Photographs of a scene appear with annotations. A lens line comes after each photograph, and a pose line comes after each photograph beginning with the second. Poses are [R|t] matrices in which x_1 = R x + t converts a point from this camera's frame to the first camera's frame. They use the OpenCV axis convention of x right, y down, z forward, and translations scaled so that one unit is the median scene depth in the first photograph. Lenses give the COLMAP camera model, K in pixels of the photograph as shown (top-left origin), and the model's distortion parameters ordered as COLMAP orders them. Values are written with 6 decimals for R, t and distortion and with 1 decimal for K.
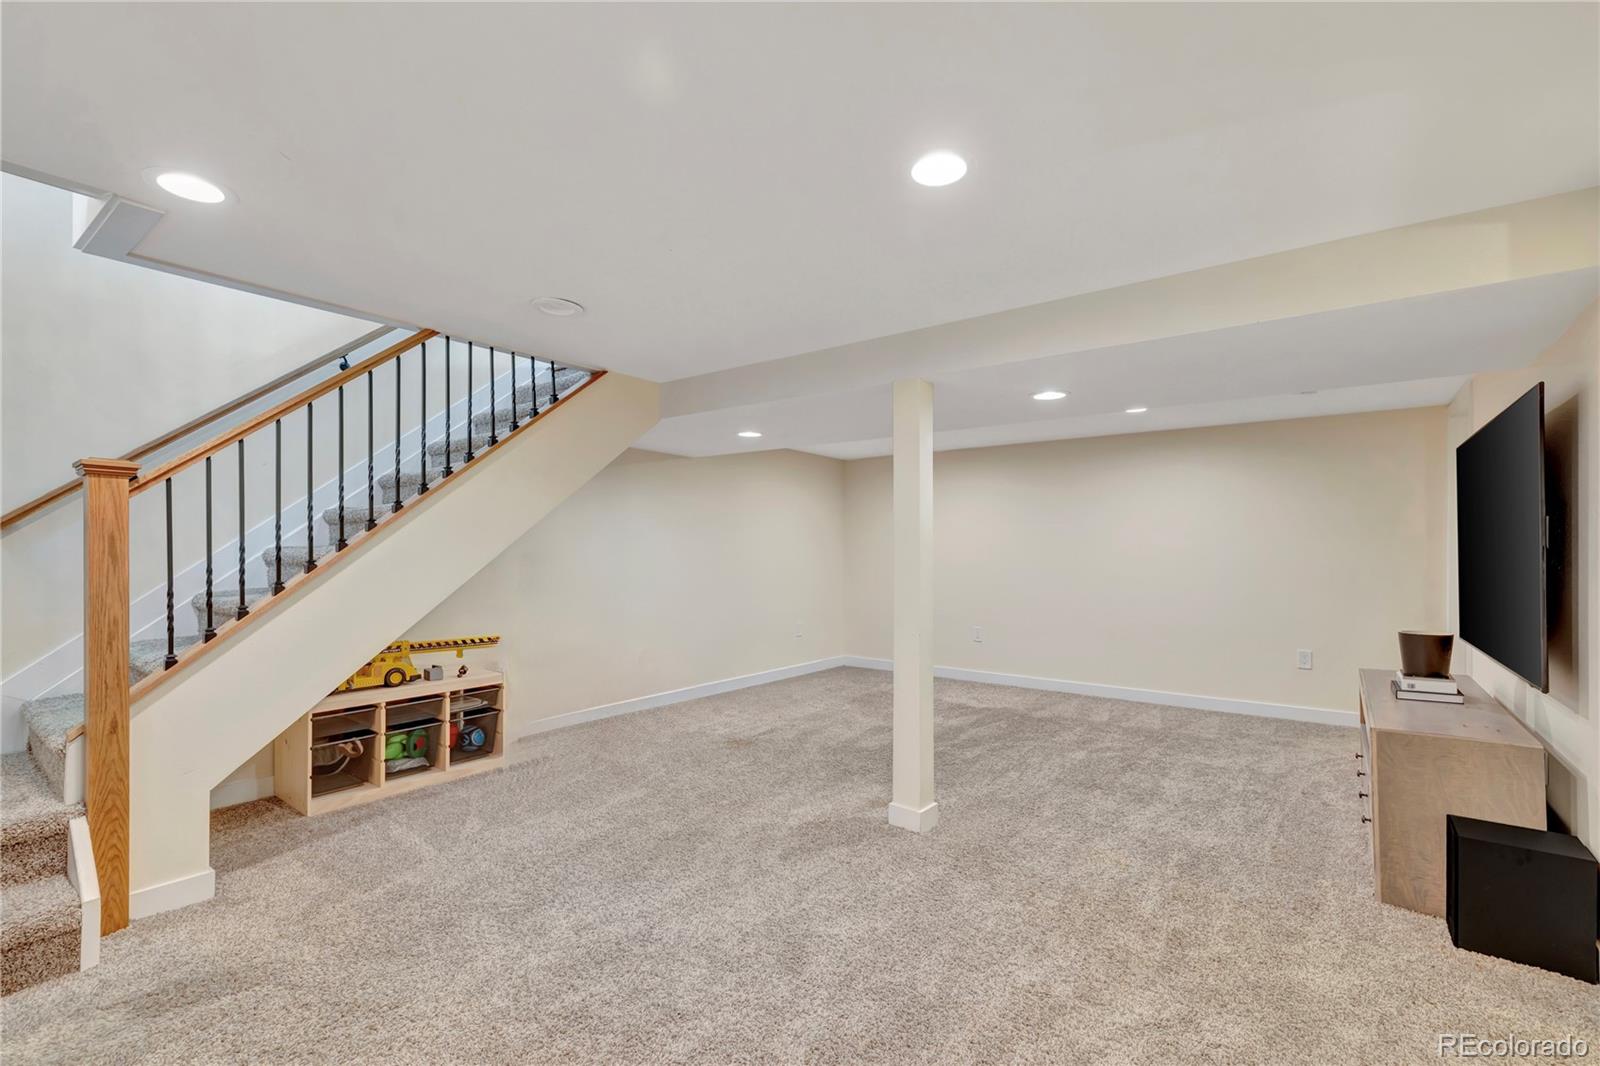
lens RADIAL K [[678.8, 0, 804.1], [0, 678.8, 544.7], [0, 0, 1]] dist [-0.000778, 0.000012]
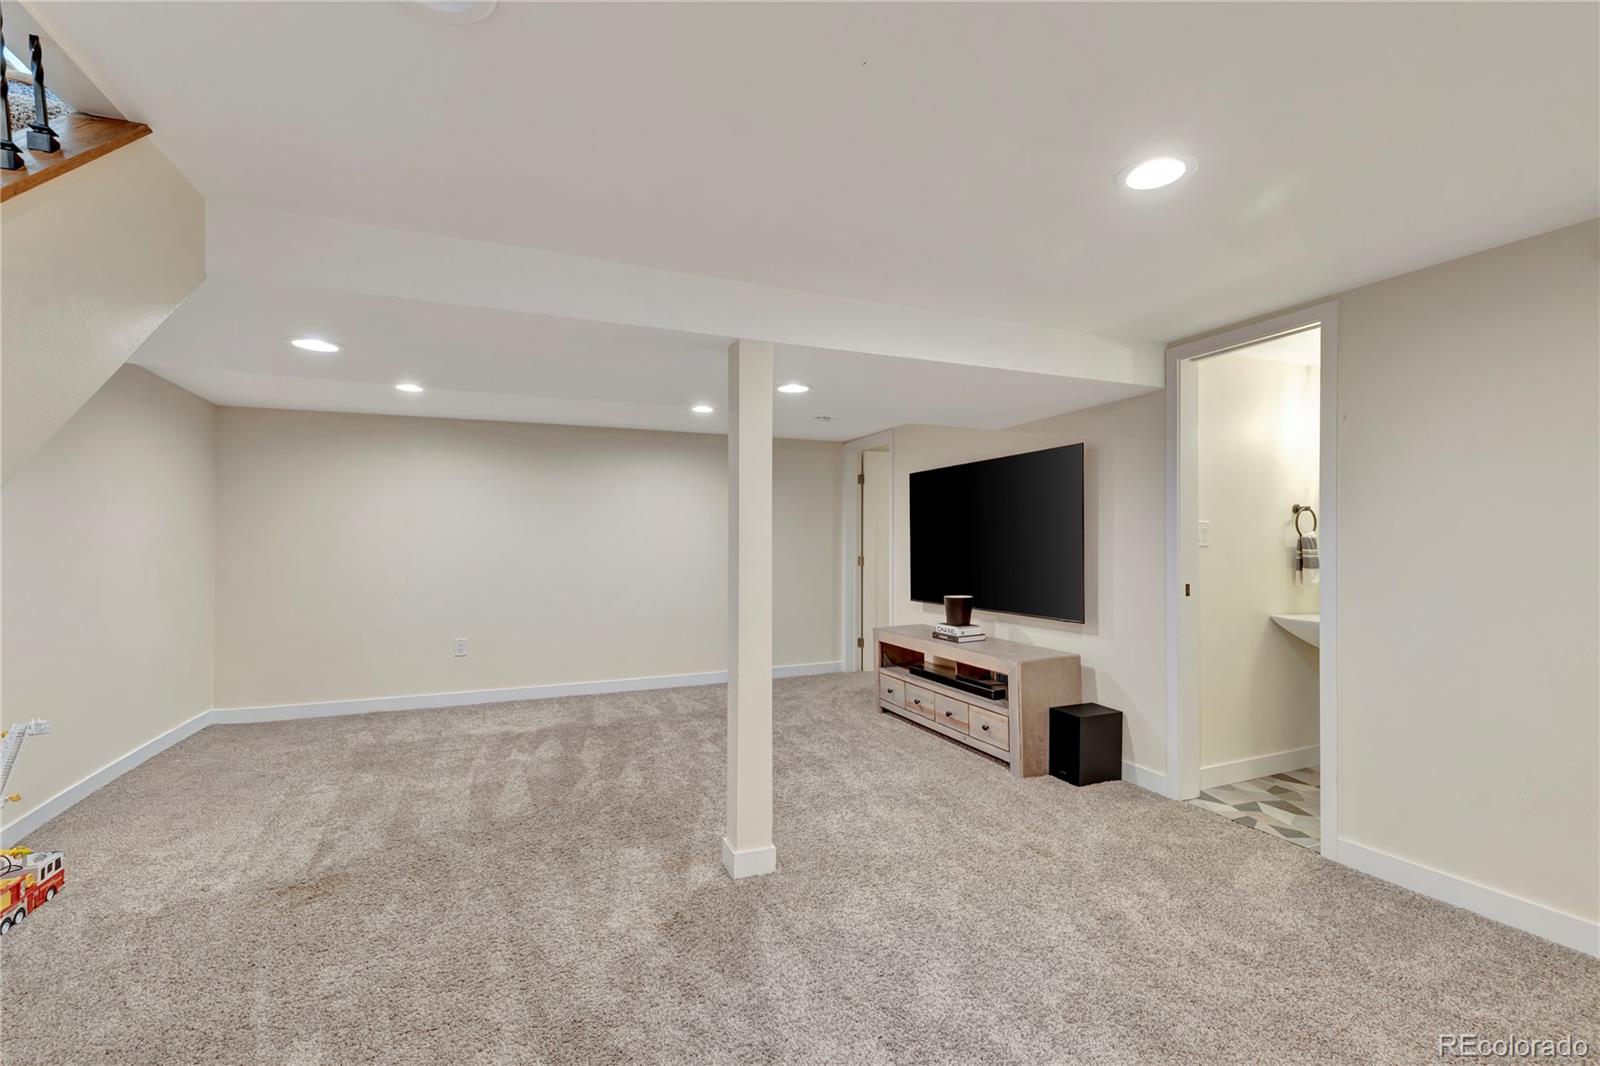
lens RADIAL K [[705.2, 0, 800.6], [0, 705.2, 534.1], [0, 0, 1]] dist [-0.001581, 0.001582]
pose [[0.491908, 0.004325, 0.870636, -0.465787], [-0.010416, 0.999945, 0.000917, -0.003484], [-0.870585, -0.009520, 0.491927, 0.421764]]
